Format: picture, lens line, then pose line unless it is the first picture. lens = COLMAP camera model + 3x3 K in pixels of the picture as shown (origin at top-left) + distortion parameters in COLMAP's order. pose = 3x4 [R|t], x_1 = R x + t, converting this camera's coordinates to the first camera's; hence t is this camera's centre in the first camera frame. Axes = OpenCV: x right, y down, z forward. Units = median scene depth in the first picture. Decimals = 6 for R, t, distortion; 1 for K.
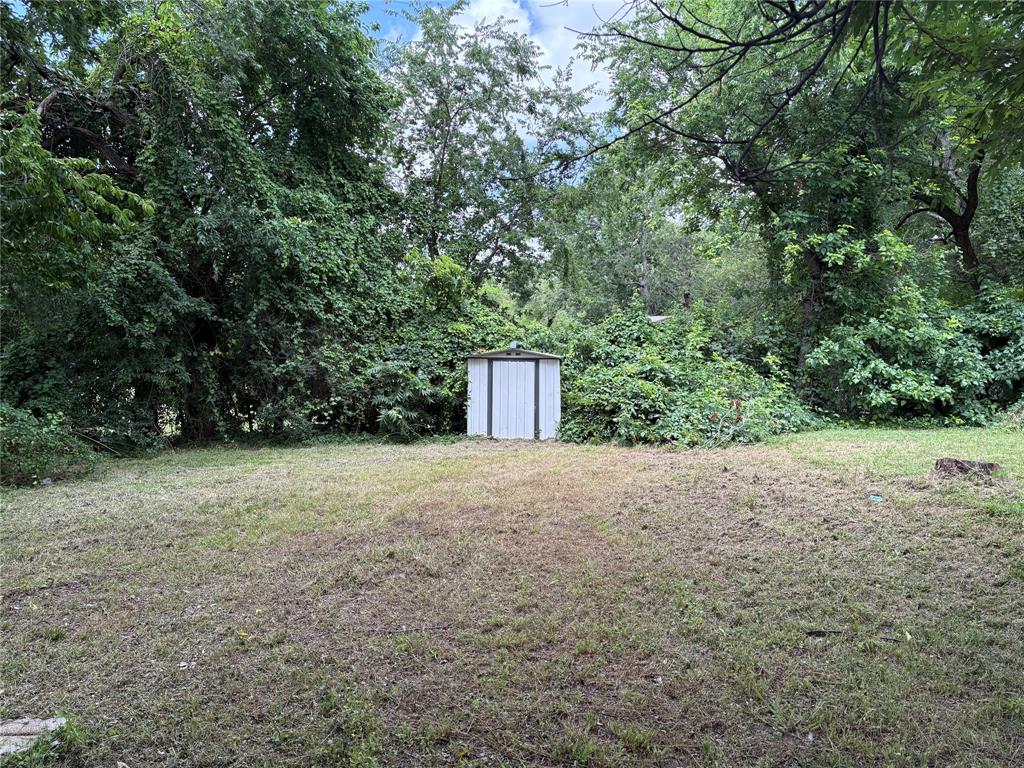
lens RADIAL K [[780.6, 0, 524.1], [0, 780.6, 384.4], [0, 0, 1]] dist [0.026763, -0.030557]
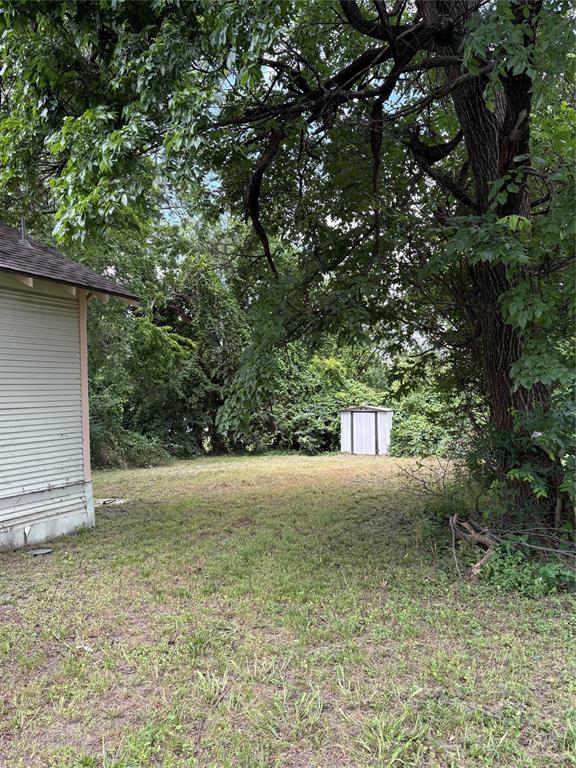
lens RADIAL K [[585.4, 0, 283.2], [0, 585.4, 377.2], [0, 0, 1]] dist [0.026763, -0.030557]
pose [[0.922231, -0.030361, -0.385445, 0.354689], [-0.000136, 0.996887, -0.078847, -0.003424], [0.386639, 0.072767, 0.919356, -0.384217]]
